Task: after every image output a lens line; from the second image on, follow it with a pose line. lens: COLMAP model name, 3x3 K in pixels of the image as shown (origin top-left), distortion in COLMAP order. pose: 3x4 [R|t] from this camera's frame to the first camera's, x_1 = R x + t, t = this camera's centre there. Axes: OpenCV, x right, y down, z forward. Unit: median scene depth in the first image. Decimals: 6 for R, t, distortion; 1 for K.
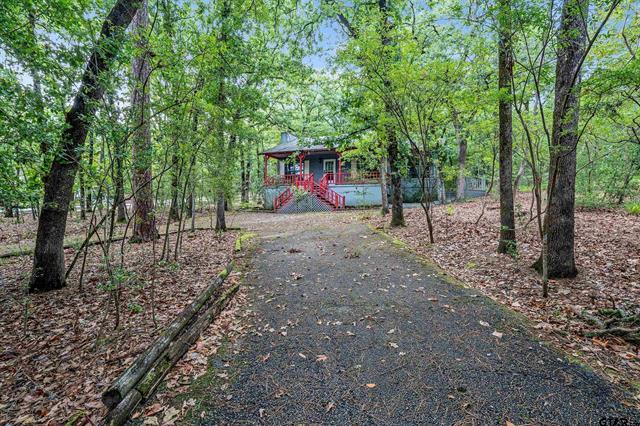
lens RADIAL K [[330.9, 0, 321.1], [0, 330.9, 211.7], [0, 0, 1]] dist [0.000054, -0.000001]
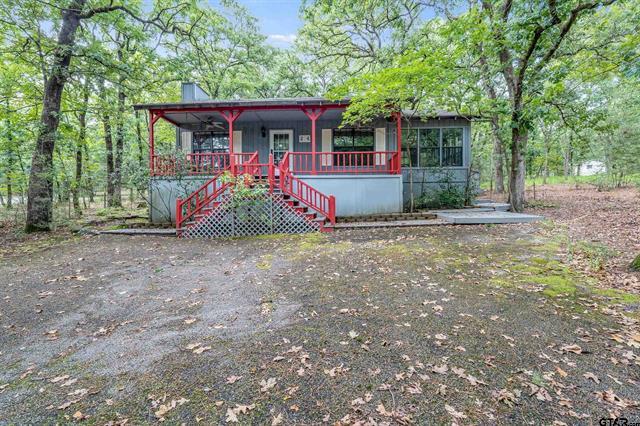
lens RADIAL K [[292.1, 0, 317.3], [0, 292.1, 211.3], [0, 0, 1]] dist [-0.000751, -0.000066]
pose [[0.941612, -0.015559, 0.336339, -0.083038], [0.011270, 0.999828, 0.014701, -0.027727], [-0.336510, -0.010052, 0.941626, 0.508566]]
